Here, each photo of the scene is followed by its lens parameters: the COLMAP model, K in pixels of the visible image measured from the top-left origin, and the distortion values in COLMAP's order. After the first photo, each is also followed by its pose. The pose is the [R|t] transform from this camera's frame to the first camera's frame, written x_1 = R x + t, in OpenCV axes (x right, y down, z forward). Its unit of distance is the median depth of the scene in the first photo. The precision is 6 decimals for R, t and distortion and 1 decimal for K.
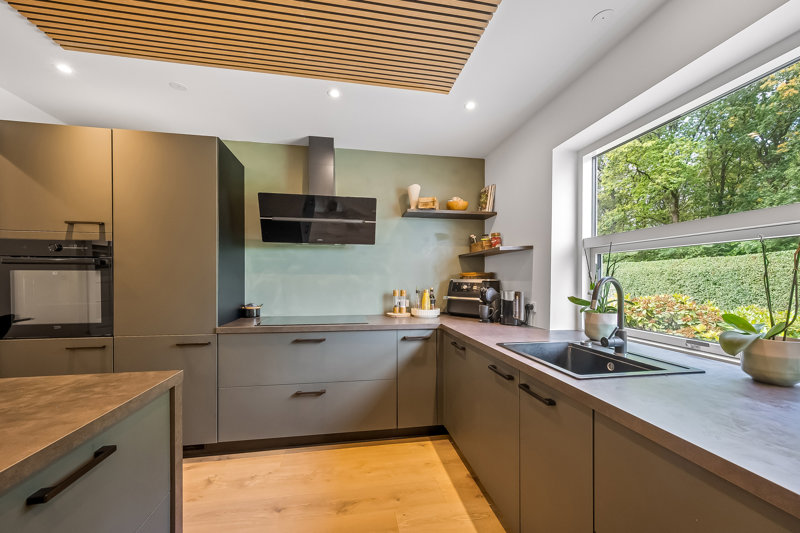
lens RADIAL K [[316.8, 0, 400.2], [0, 316.8, 279.8], [0, 0, 1]] dist [0.001839, -0.000931]
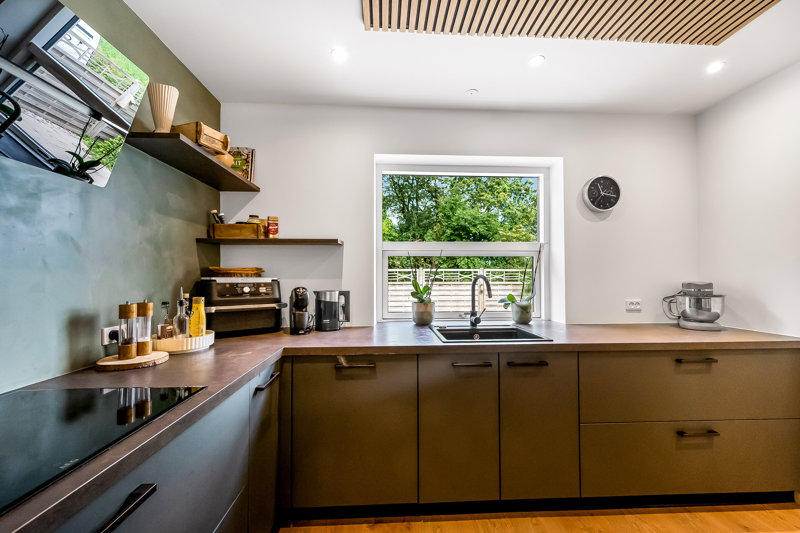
lens RADIAL K [[316.8, 0, 402.3], [0, 316.8, 269.7], [0, 0, 1]] dist [0.001839, -0.000931]
pose [[0.108287, 0.021323, 0.993891, -0.514755], [0.006138, 0.999737, -0.022117, -0.001600], [-0.994101, 0.008496, 0.108128, 0.752681]]
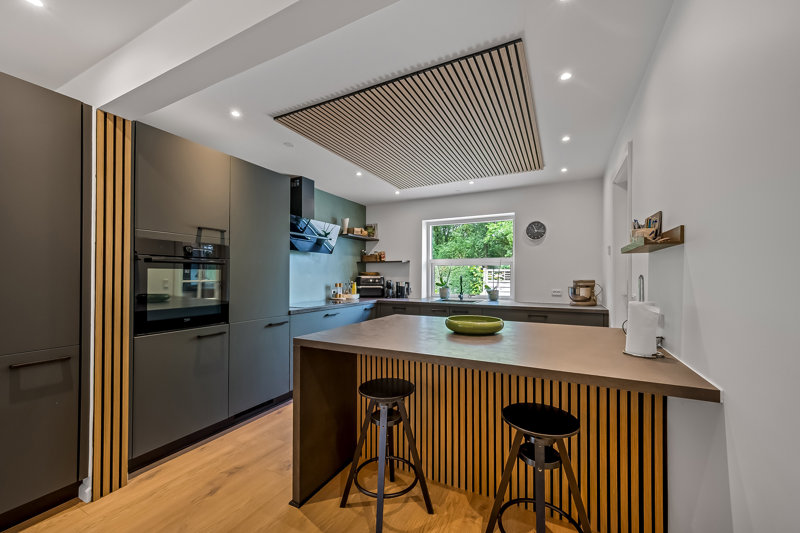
lens RADIAL K [[316.8, 0, 401.7], [0, 316.8, 274.2], [0, 0, 1]] dist [0.001839, -0.000931]
pose [[0.602117, 0.002661, 0.798404, -1.379135], [0.003279, 0.999978, -0.005806, -0.002222], [-0.798401, 0.006114, 0.602095, -0.257203]]
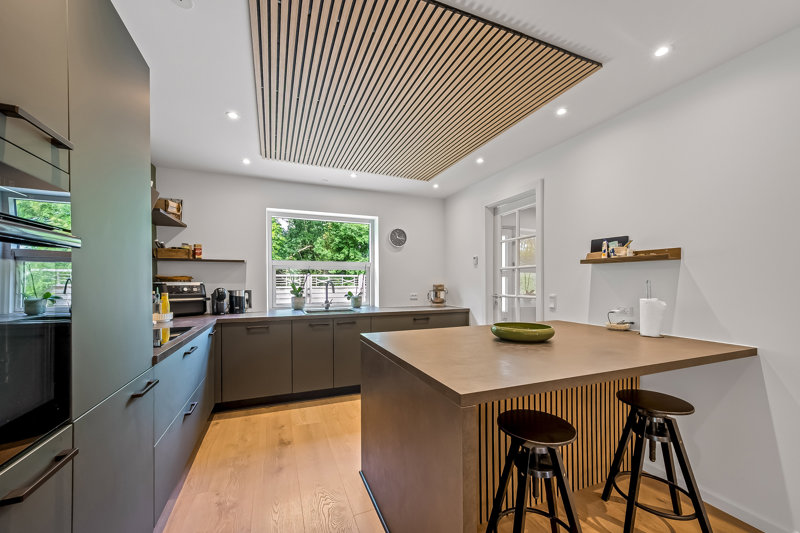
lens RADIAL K [[316.8, 0, 402.2], [0, 316.8, 281.4], [0, 0, 1]] dist [0.001839, -0.000931]
pose [[-0.220257, -0.000296, 0.975442, -1.304689], [0.006357, 0.999978, 0.001739, -0.002452], [-0.975421, 0.006584, -0.220251, 0.621677]]
